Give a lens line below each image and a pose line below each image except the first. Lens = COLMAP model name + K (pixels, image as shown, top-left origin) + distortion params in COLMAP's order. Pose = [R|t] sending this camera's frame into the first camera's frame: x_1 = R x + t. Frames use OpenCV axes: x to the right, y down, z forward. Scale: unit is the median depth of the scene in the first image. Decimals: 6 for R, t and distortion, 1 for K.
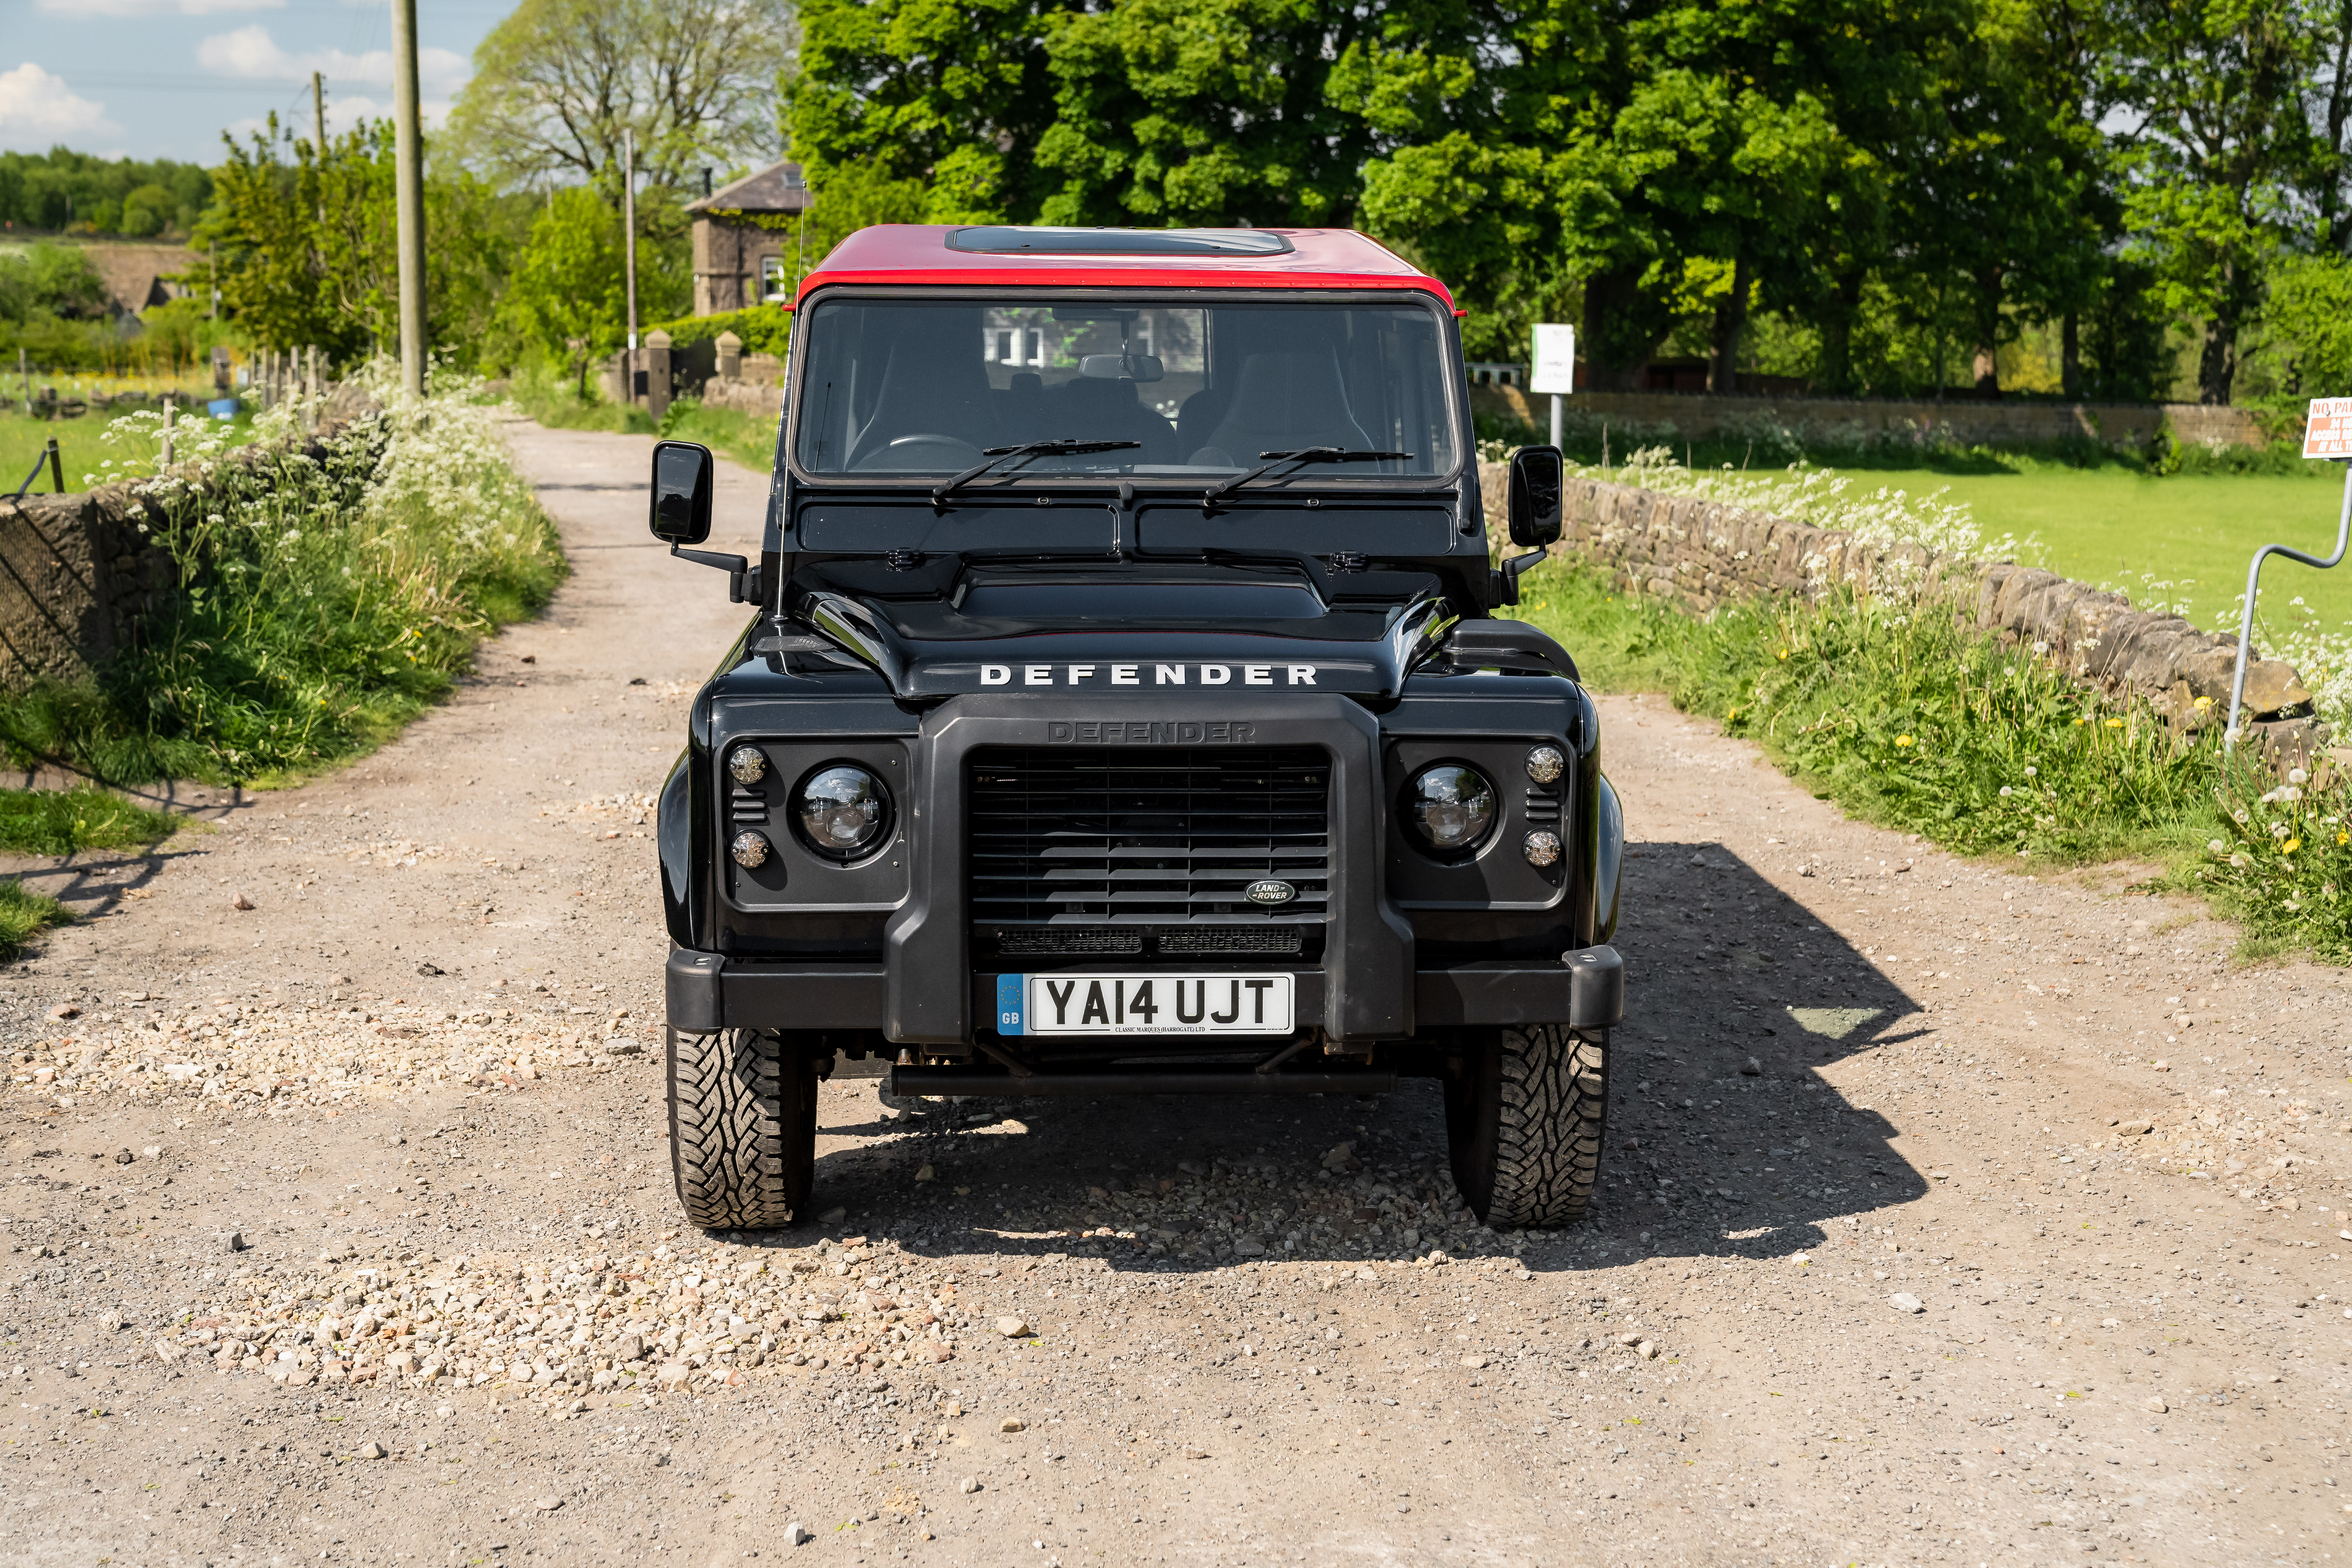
lens RADIAL K [[3259.1, 0, 1176.0], [0, 3259.1, 784.0], [0, 0, 1]] dist [-0.016270, -0.006195]
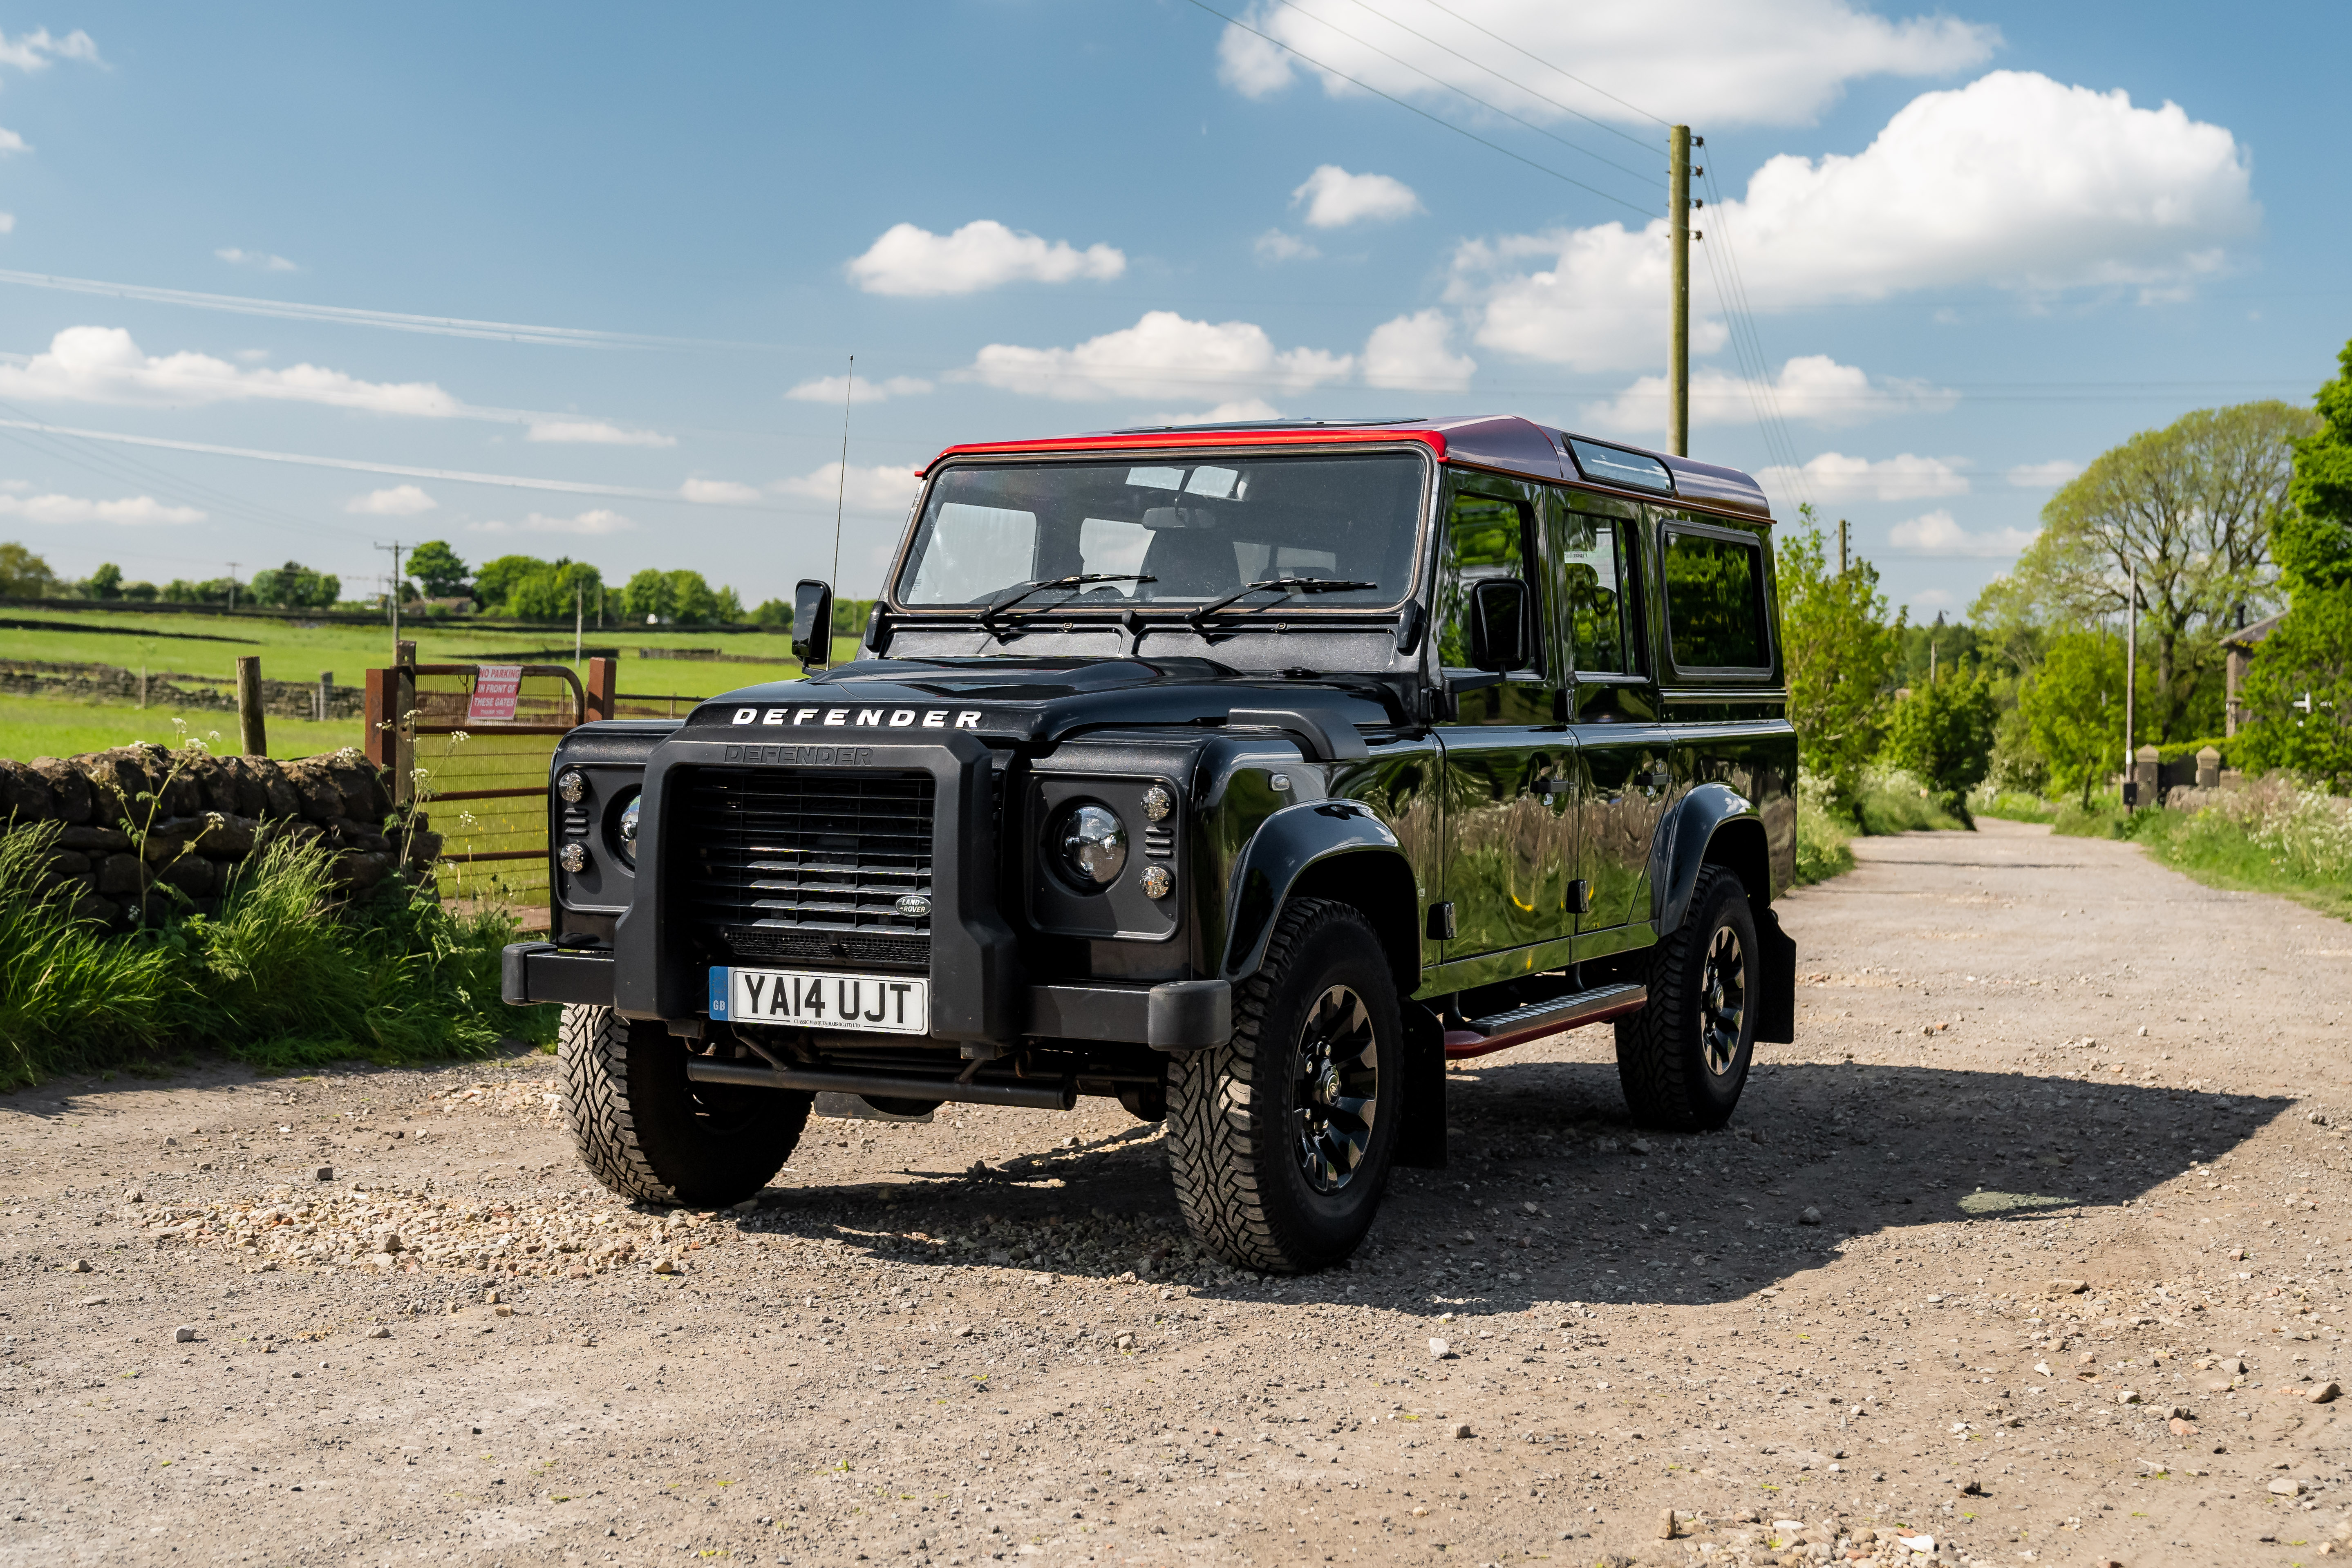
lens RADIAL K [[2882.1, 0, 1176.0], [0, 2882.1, 784.0], [0, 0, 1]] dist [0.033759, 0.027847]
pose [[0.874328, 0.018678, -0.484976, 0.564049], [-0.081091, 0.990835, -0.108032, 0.087397], [0.478514, 0.133782, 0.867829, 0.162751]]
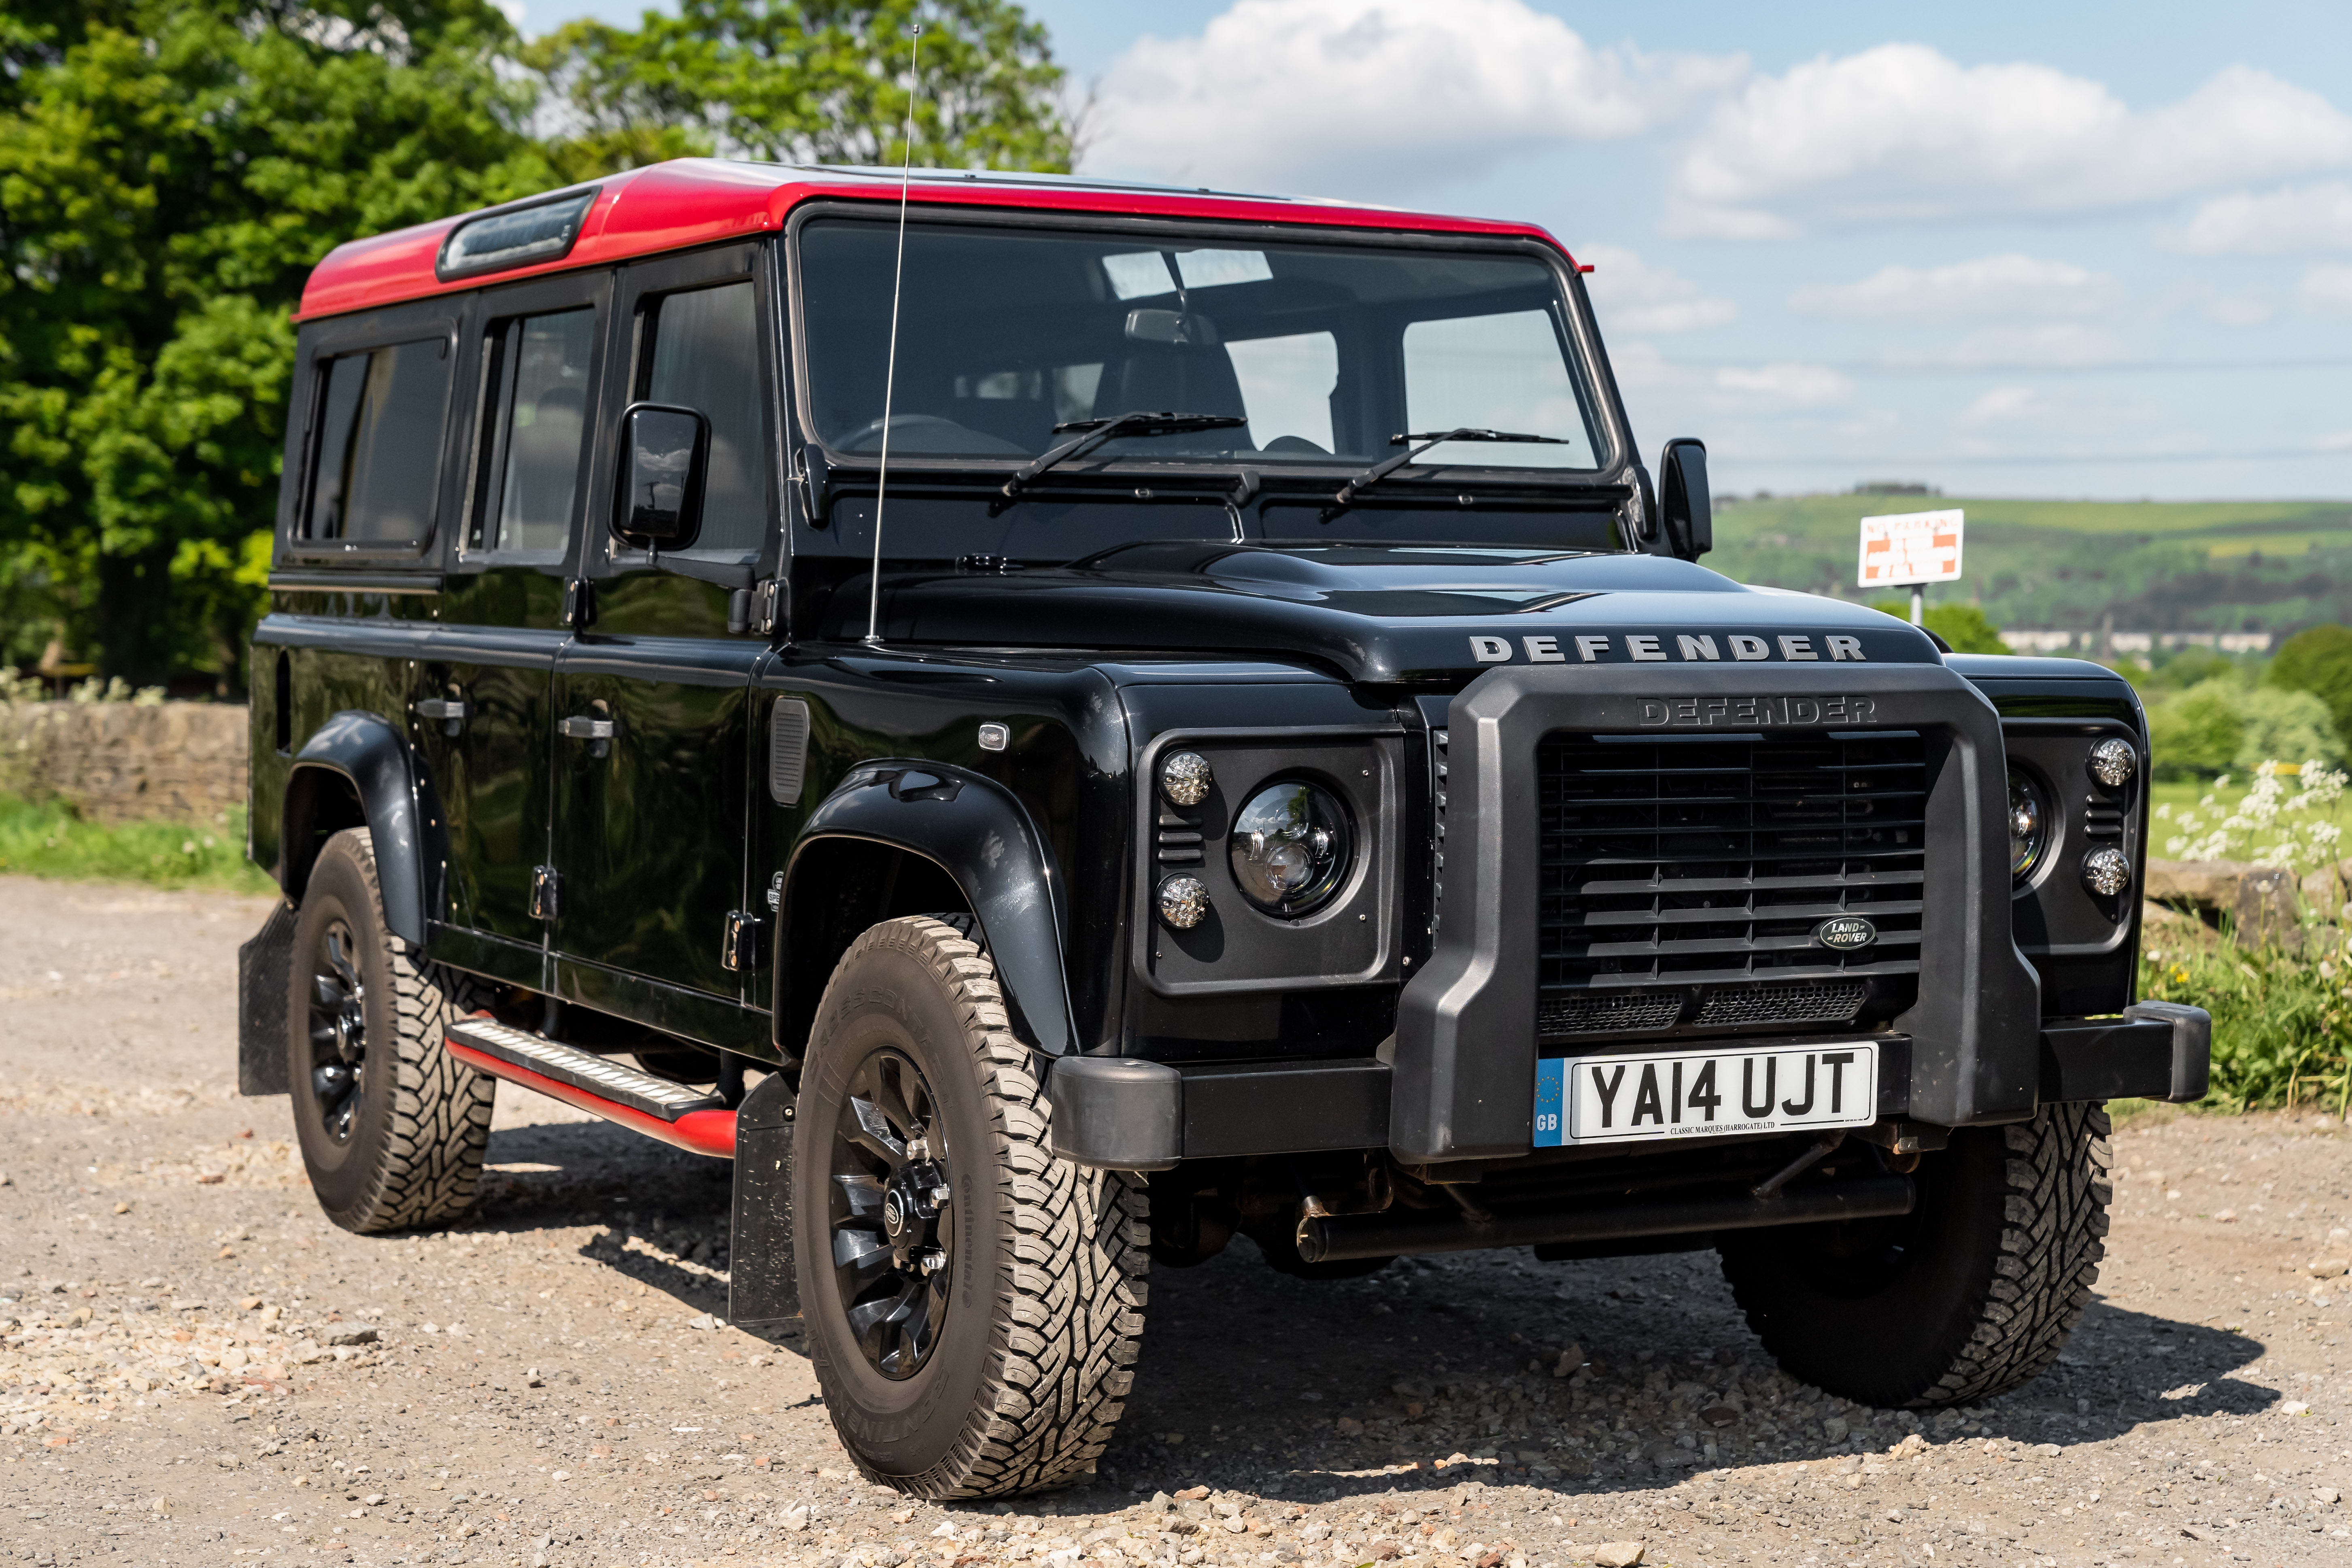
lens RADIAL K [[4038.2, 0, 1291.5], [0, 4038.2, 785.1], [0, 0, 1]] dist [-0.166569, 1.172959]
pose [[0.906945, -0.015595, 0.420961, -0.448030], [0.059179, 0.994121, -0.090670, 0.071645], [-0.417072, 0.107145, 0.902536, 0.211170]]
